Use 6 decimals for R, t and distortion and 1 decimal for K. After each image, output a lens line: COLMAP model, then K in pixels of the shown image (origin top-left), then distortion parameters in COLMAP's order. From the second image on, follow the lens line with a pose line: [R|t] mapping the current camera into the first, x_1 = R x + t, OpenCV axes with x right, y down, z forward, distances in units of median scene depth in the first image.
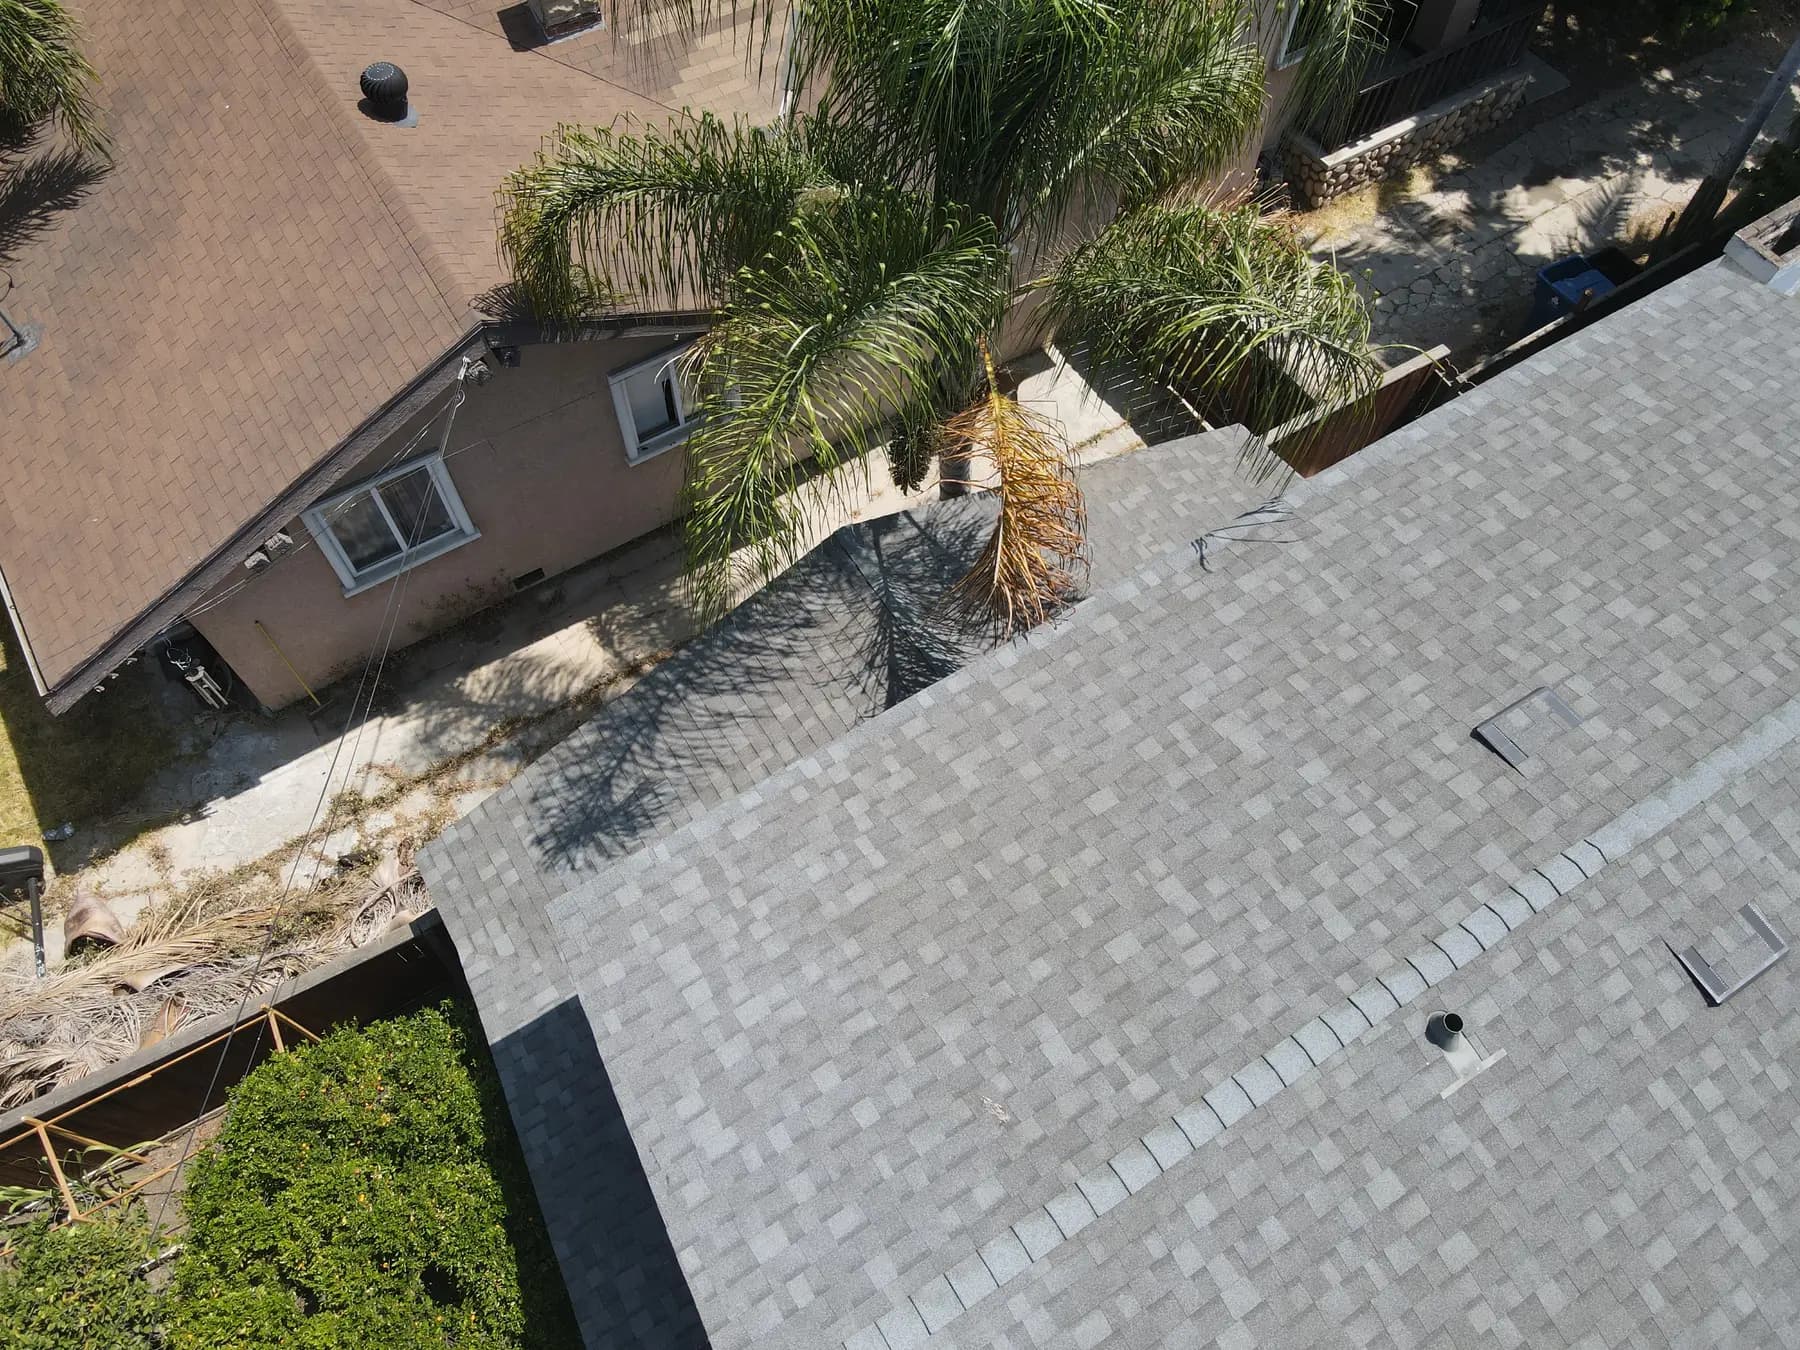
lens RADIAL K [[1303.5, 0, 879.7], [0, 1303.5, 673.7], [0, 0, 1]] dist [0.010806, 0.008955]
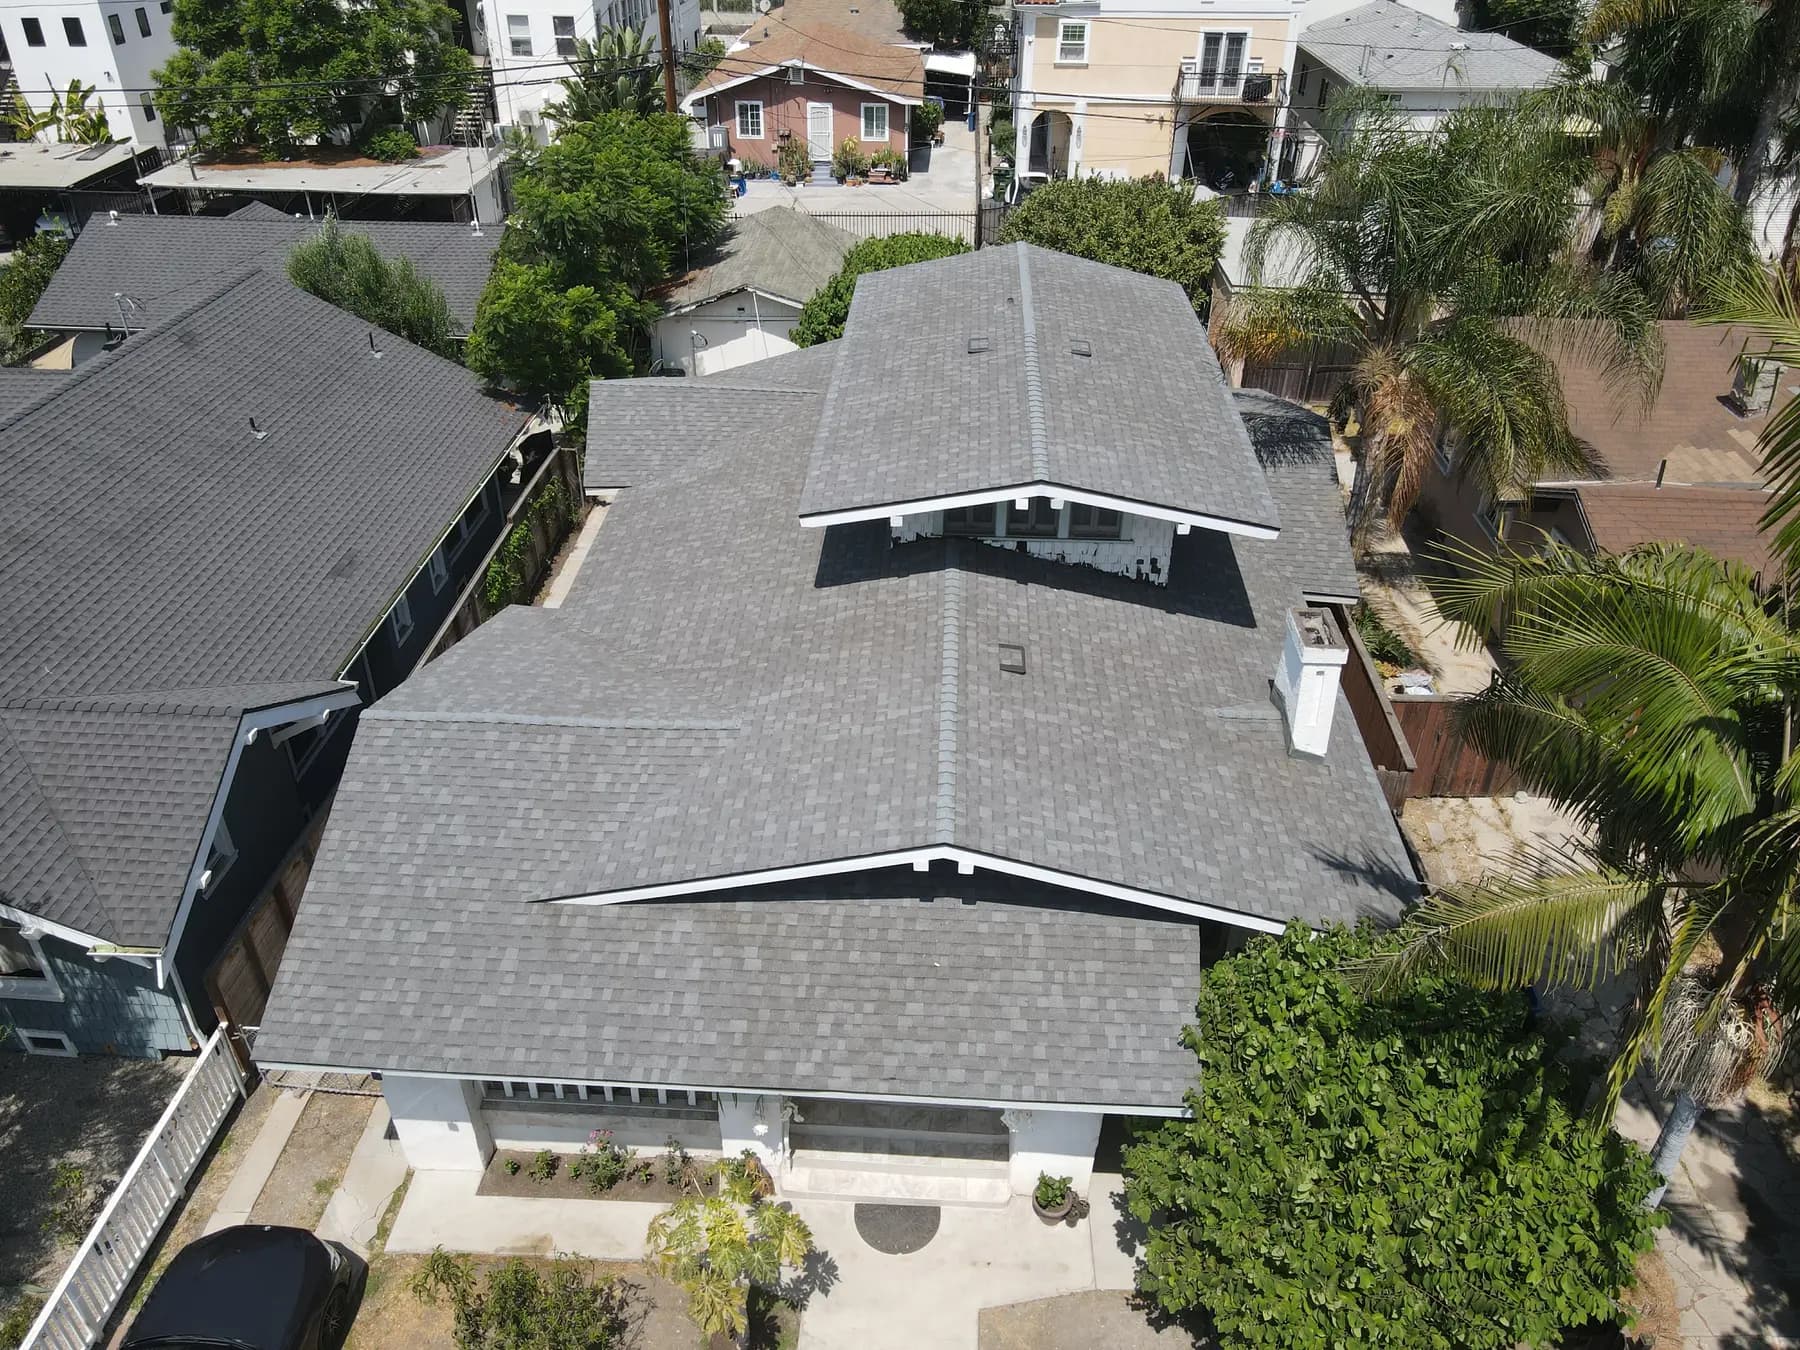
lens RADIAL K [[1303.5, 0, 888.3], [0, 1303.5, 675.0], [0, 0, 1]] dist [0.010806, 0.008955]
pose [[-0.574560, 0.448354, -0.684733, 2.482792], [-0.711830, 0.139172, 0.688425, -1.235463], [0.403954, 0.882955, 0.239189, 0.706746]]
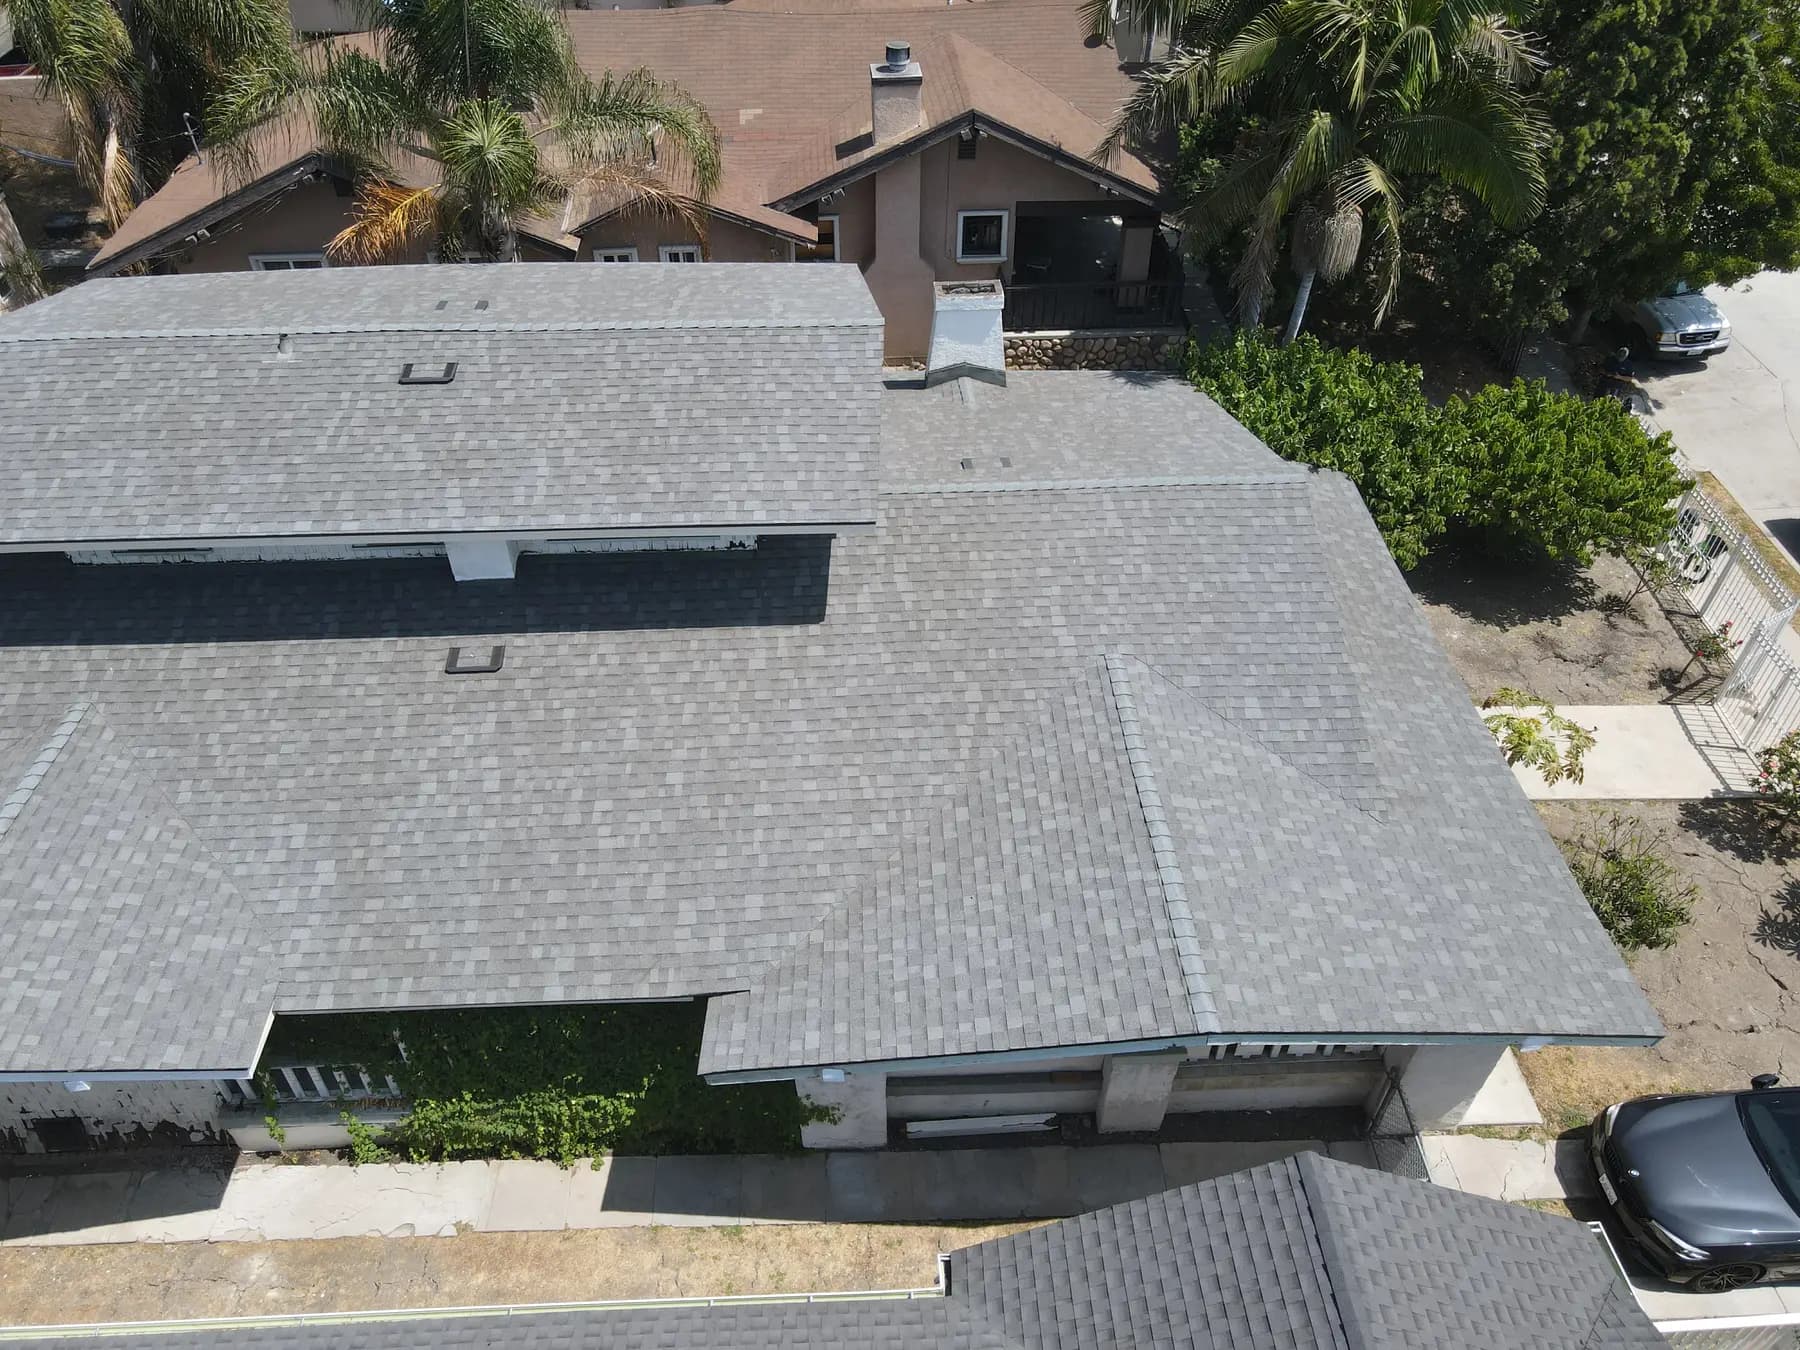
lens RADIAL K [[1303.5, 0, 884.3], [0, 1303.5, 657.3], [0, 0, 1]] dist [0.010806, 0.008955]
pose [[0.869827, 0.319345, -0.376058, 1.772934], [-0.423730, 0.873986, -0.237911, 0.638677], [0.252694, 0.366288, 0.895533, -0.398212]]
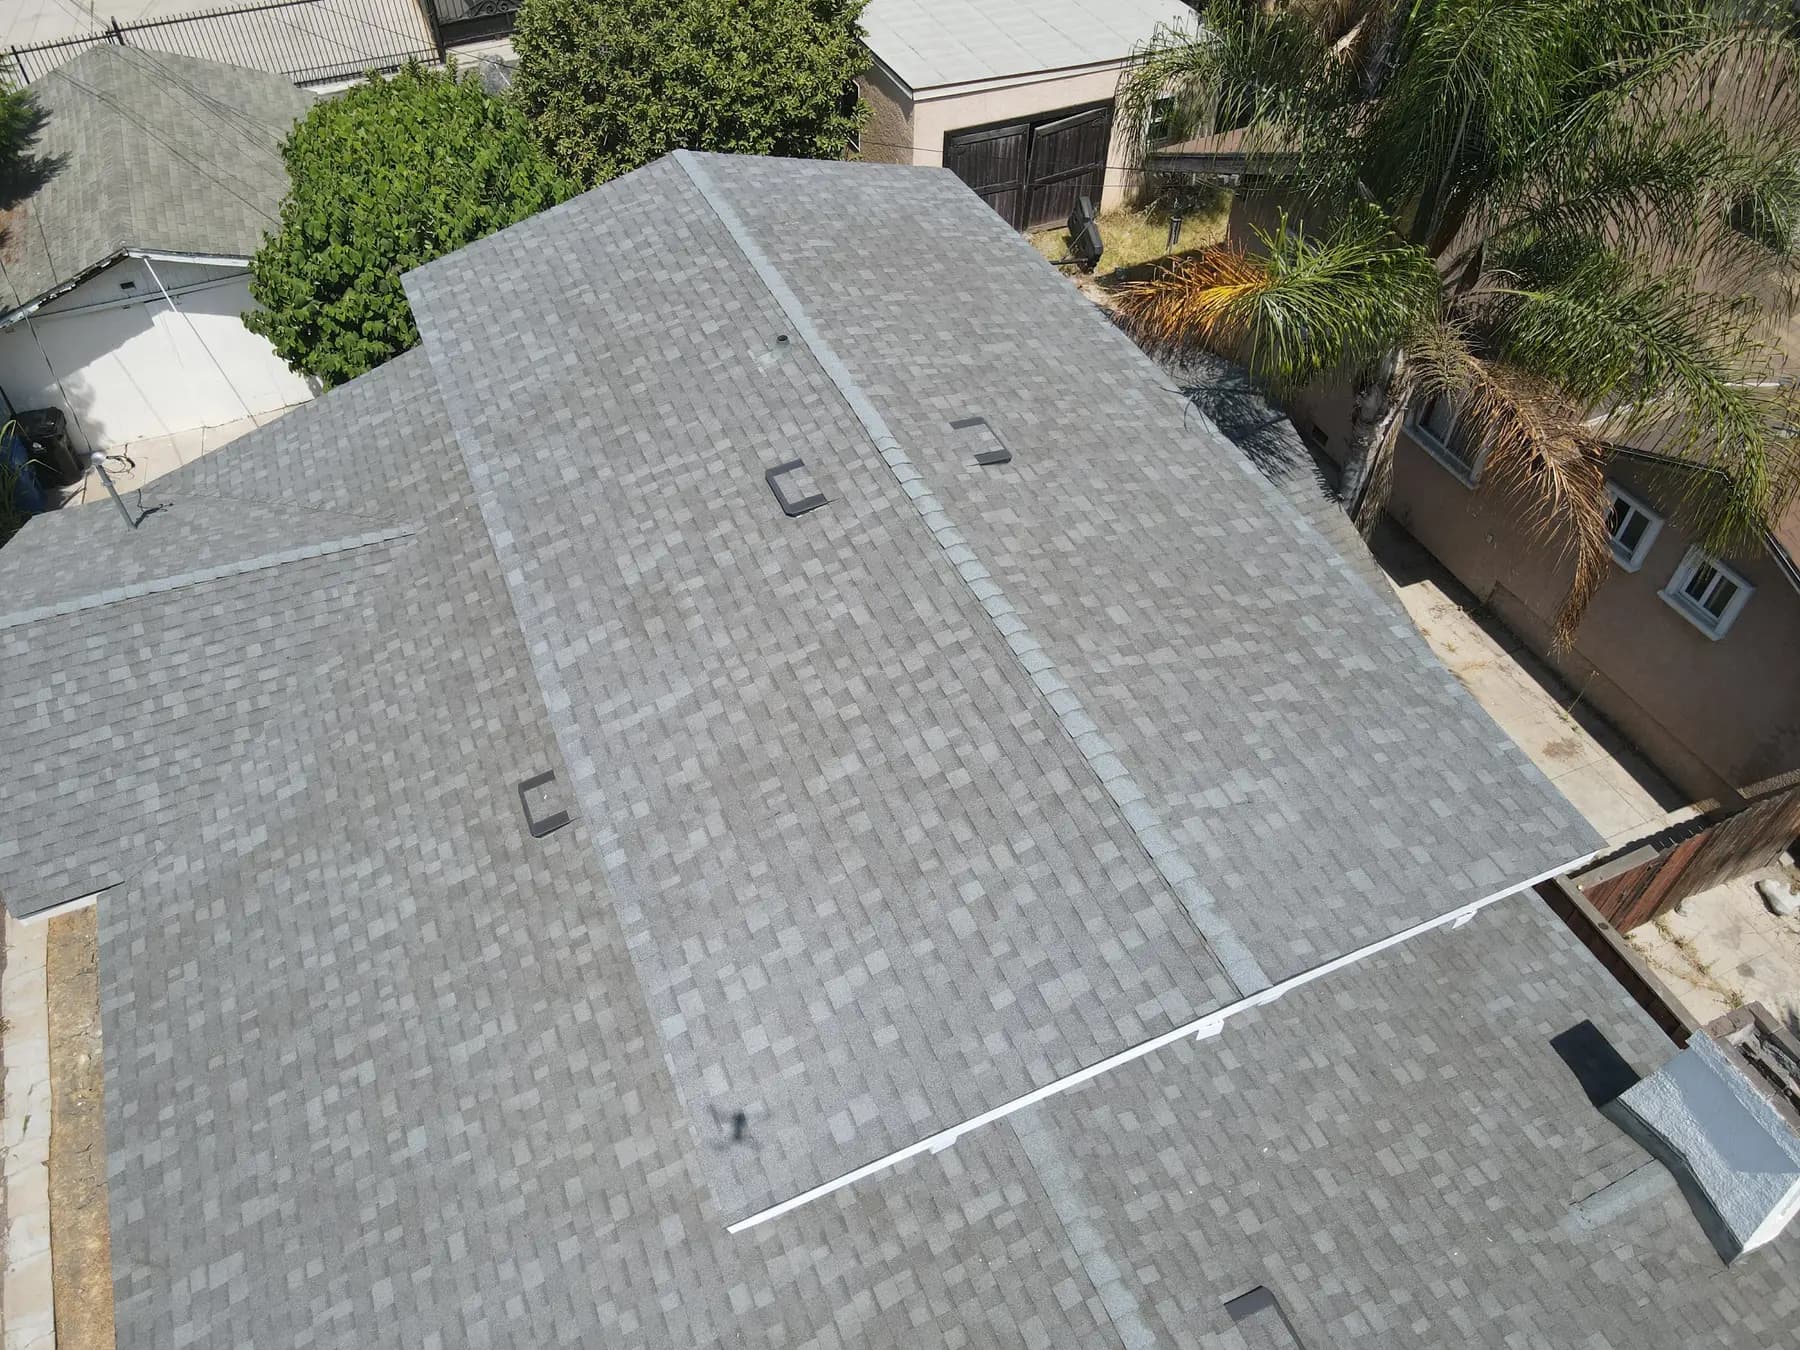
lens RADIAL K [[1303.5, 0, 887.8], [0, 1303.5, 665.1], [0, 0, 1]] dist [0.010806, 0.008955]
pose [[-0.145809, 0.721464, -0.676927, 1.416814], [-0.860830, 0.244687, 0.446207, -0.377424], [0.487557, 0.647779, 0.585380, 0.272400]]
